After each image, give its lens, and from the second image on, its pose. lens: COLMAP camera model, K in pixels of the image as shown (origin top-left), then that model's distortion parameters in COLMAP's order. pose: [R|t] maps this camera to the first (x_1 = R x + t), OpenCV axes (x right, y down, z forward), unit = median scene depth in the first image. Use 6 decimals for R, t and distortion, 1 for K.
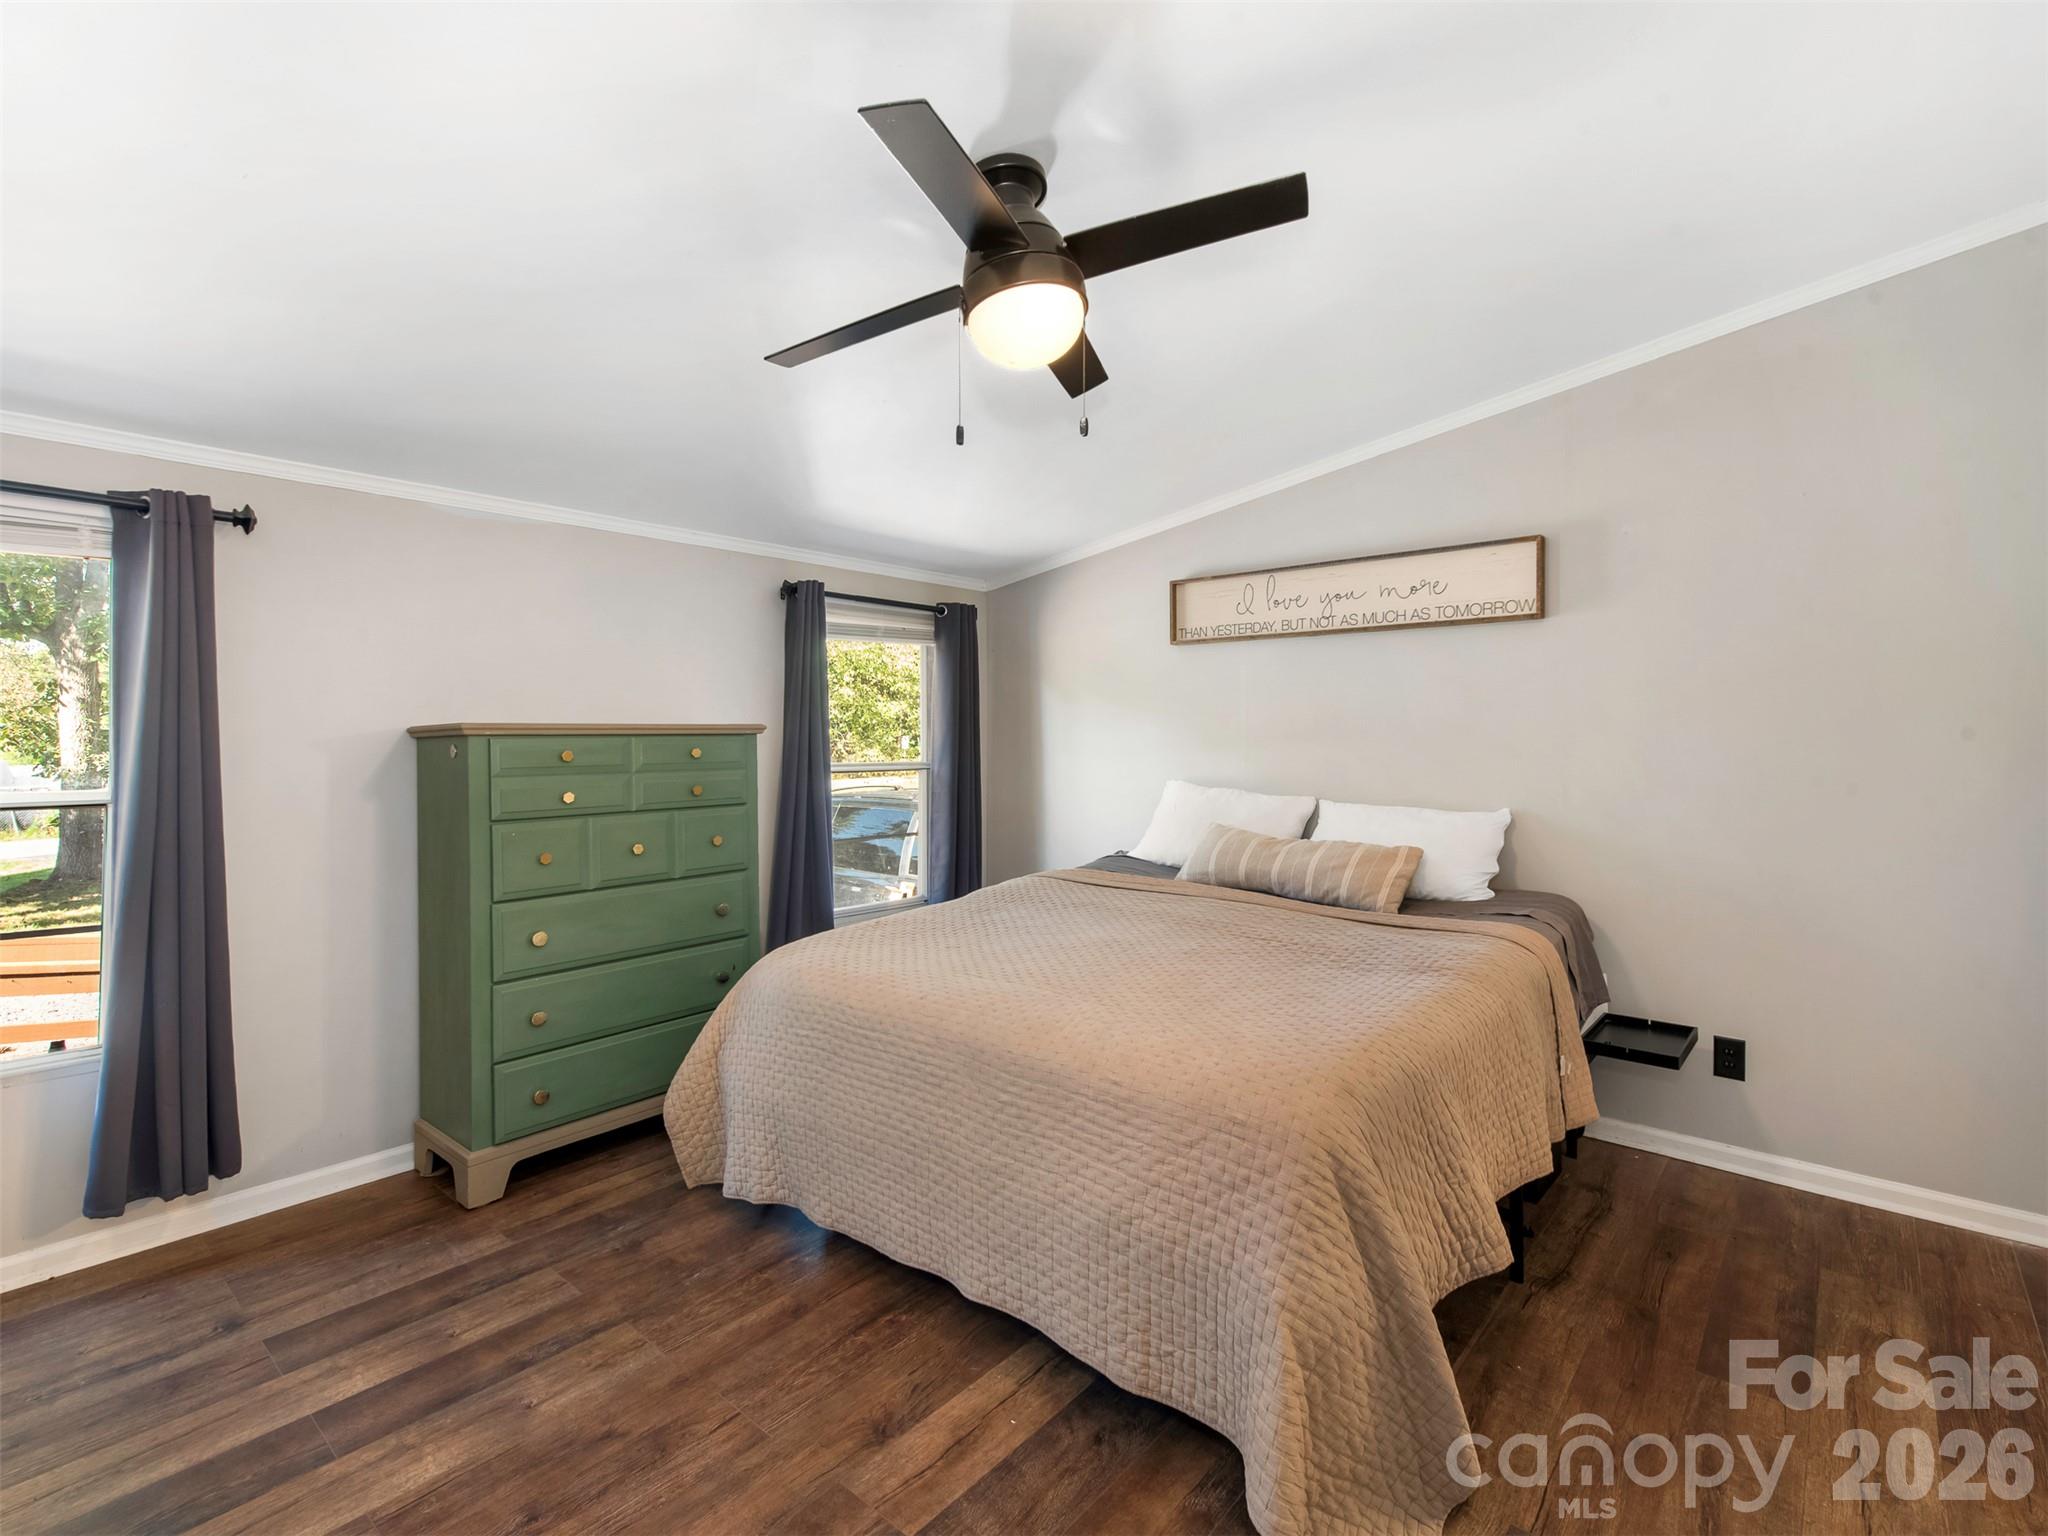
lens RADIAL K [[915.3, 0, 1032.9], [0, 915.3, 747.3], [0, 0, 1]] dist [0.010726, -0.003350]
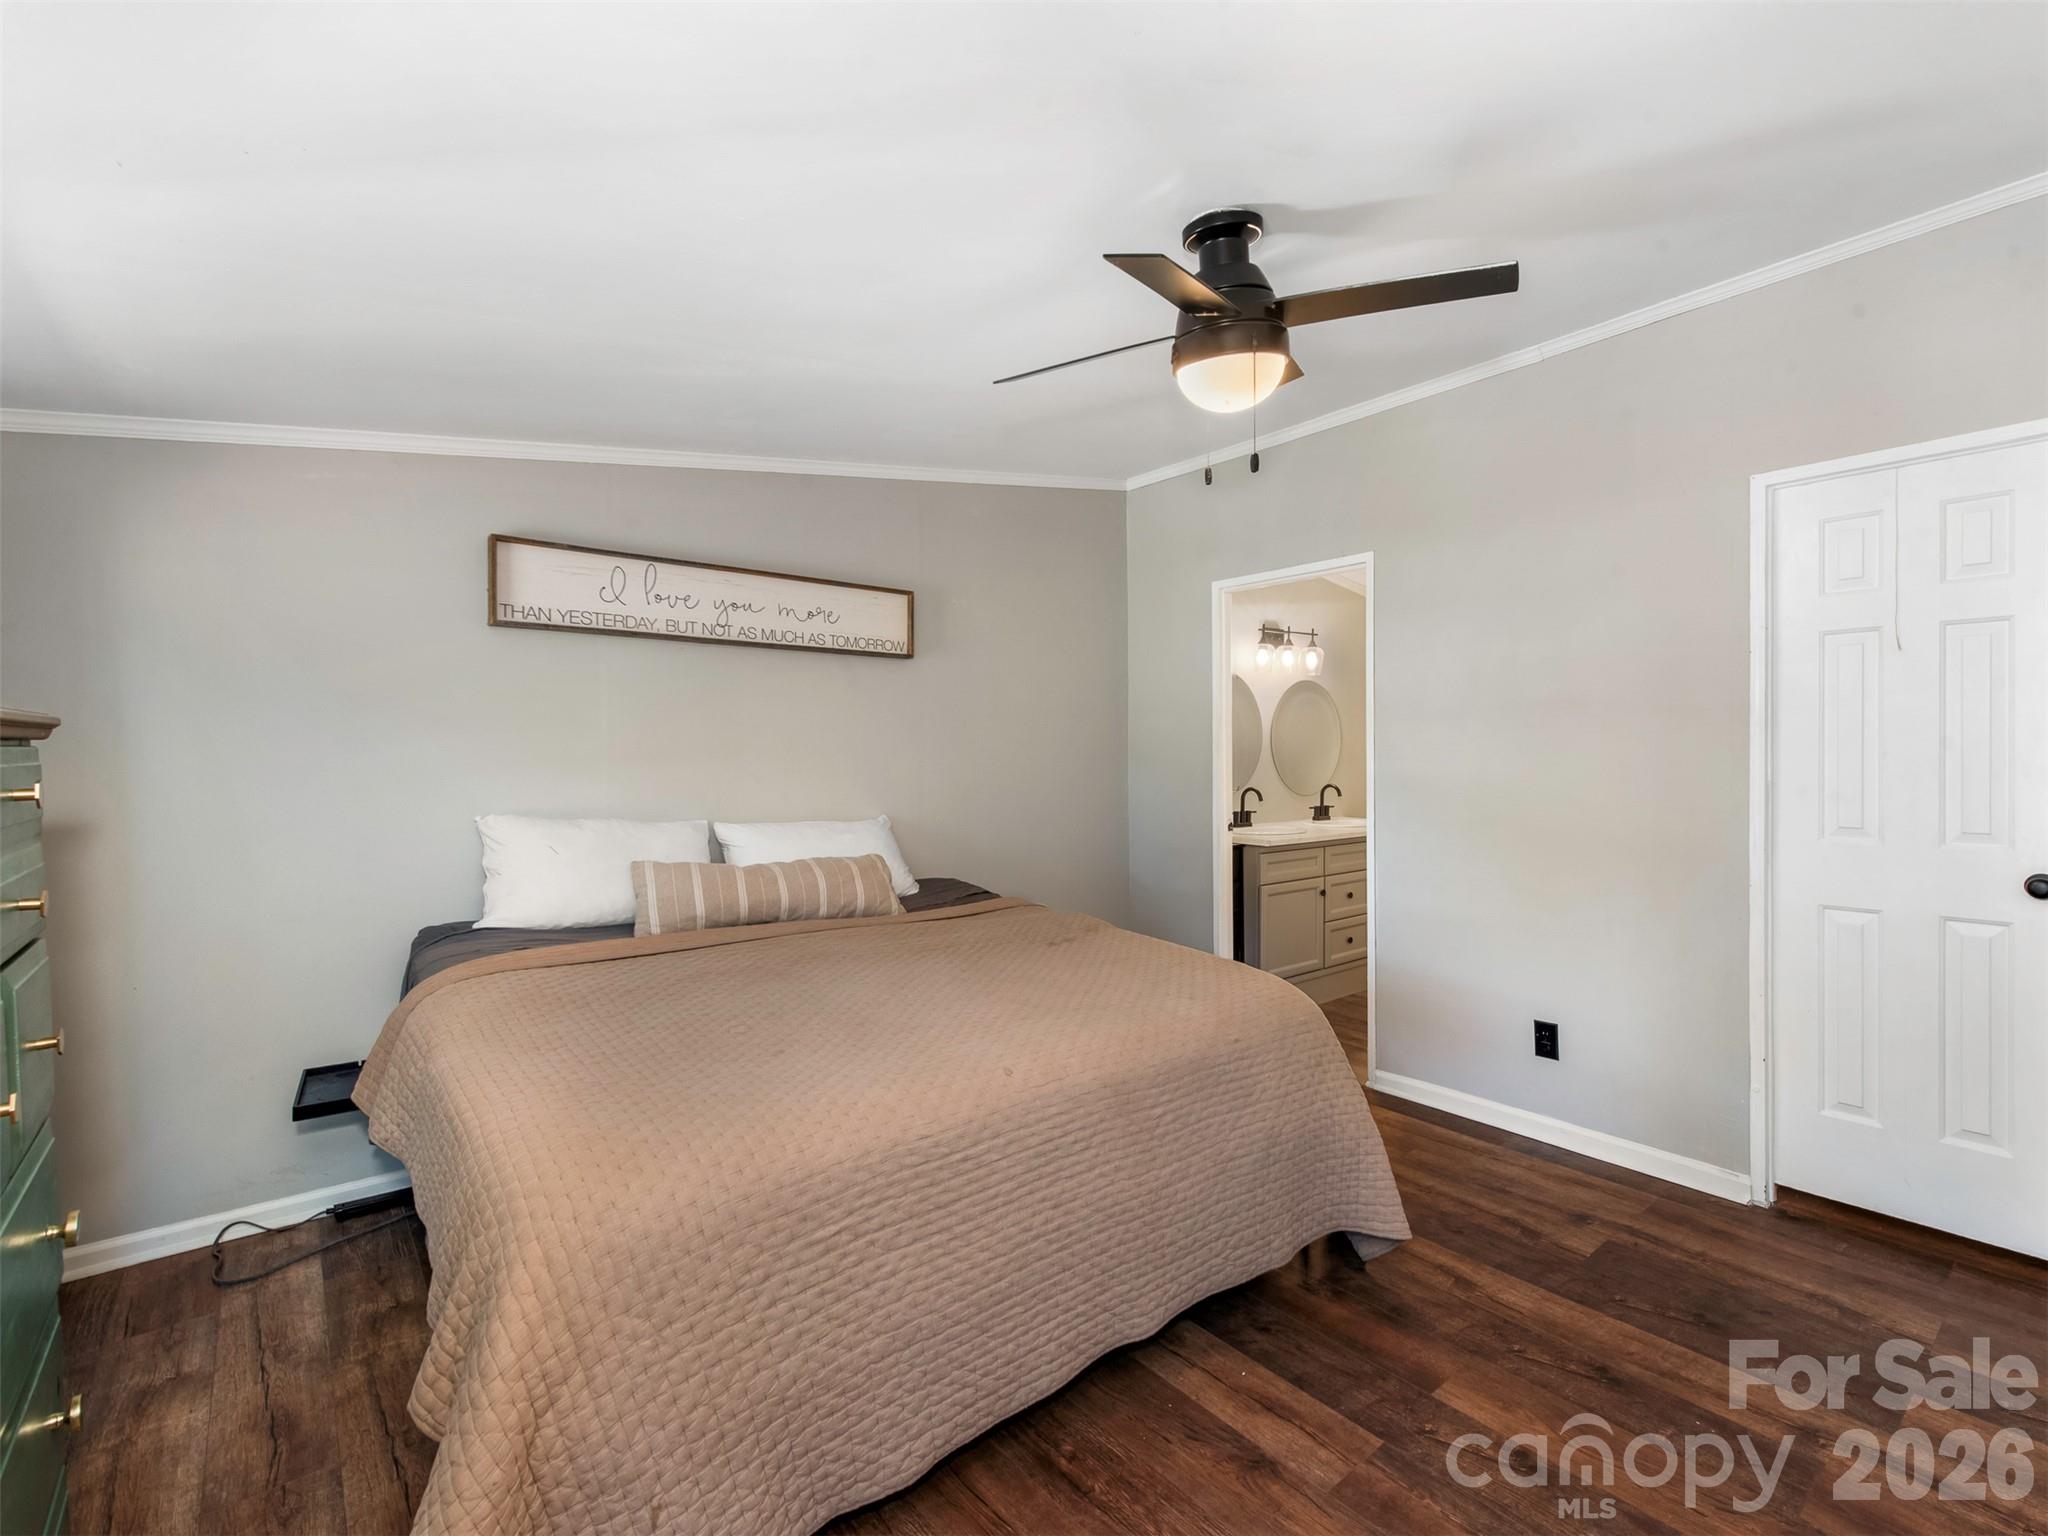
lens RADIAL K [[976.9, 0, 1031.3], [0, 976.9, 772.2], [0, 0, 1]] dist [0.000397, -0.000330]
pose [[0.163715, -0.011979, 0.986435, -0.695195], [0.010959, 0.999887, 0.010323, 0.000068], [-0.986447, 0.009120, 0.163827, 0.606705]]
